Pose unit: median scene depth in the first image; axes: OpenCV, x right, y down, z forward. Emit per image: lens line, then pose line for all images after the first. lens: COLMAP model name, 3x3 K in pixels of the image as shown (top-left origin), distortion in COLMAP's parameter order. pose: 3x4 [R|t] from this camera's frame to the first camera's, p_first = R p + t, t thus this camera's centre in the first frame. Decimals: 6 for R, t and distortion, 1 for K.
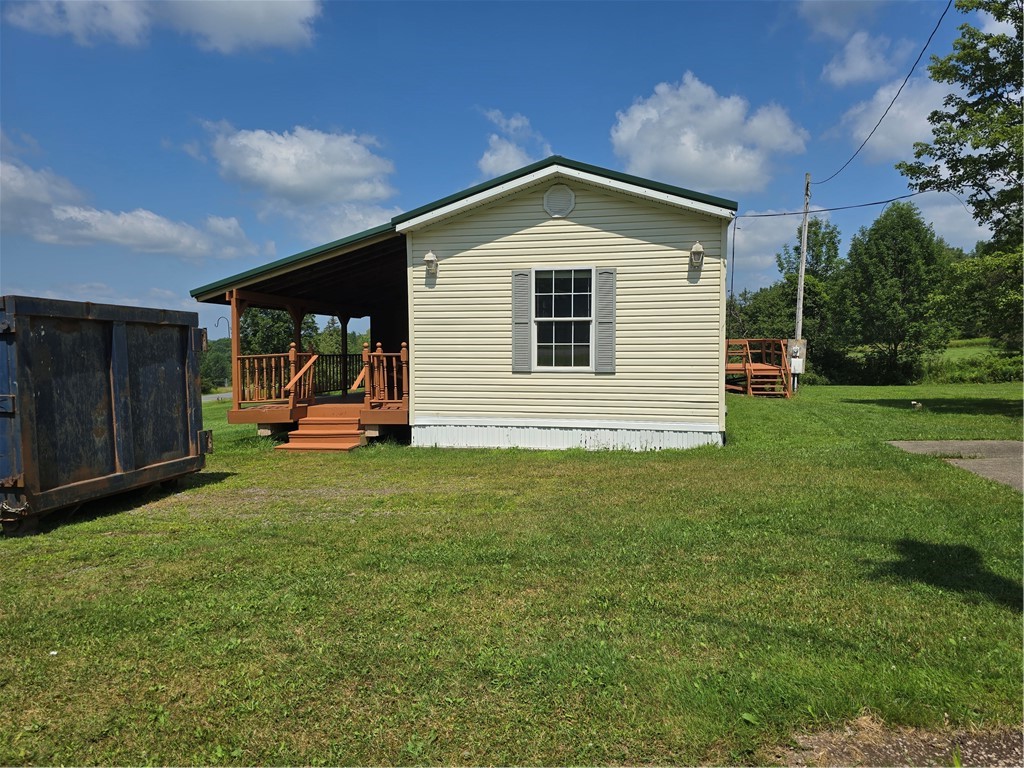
lens RADIAL K [[679.0, 0, 520.1], [0, 679.0, 384.1], [0, 0, 1]] dist [-0.003887, -0.004307]
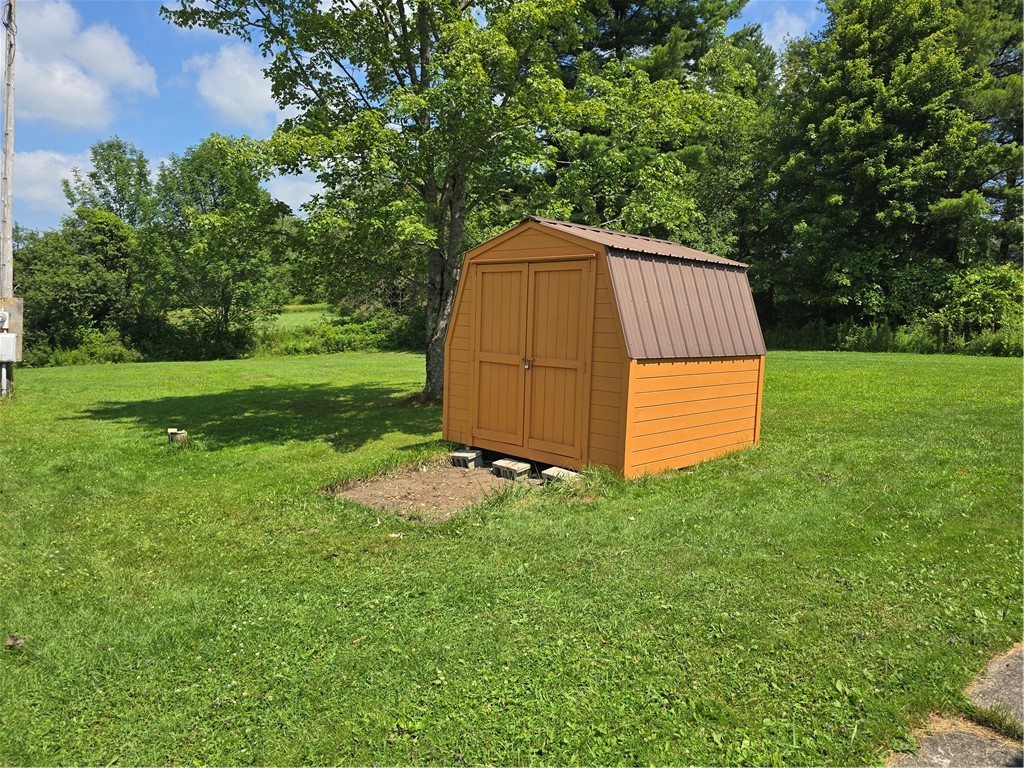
lens RADIAL K [[679.0, 0, 520.1], [0, 679.0, 384.1], [0, 0, 1]] dist [-0.003887, -0.004307]
pose [[0.638447, -0.066411, 0.766796, 0.148732], [0.024100, 0.997507, 0.066327, -0.013475], [-0.769289, -0.023867, 0.638455, 0.199573]]
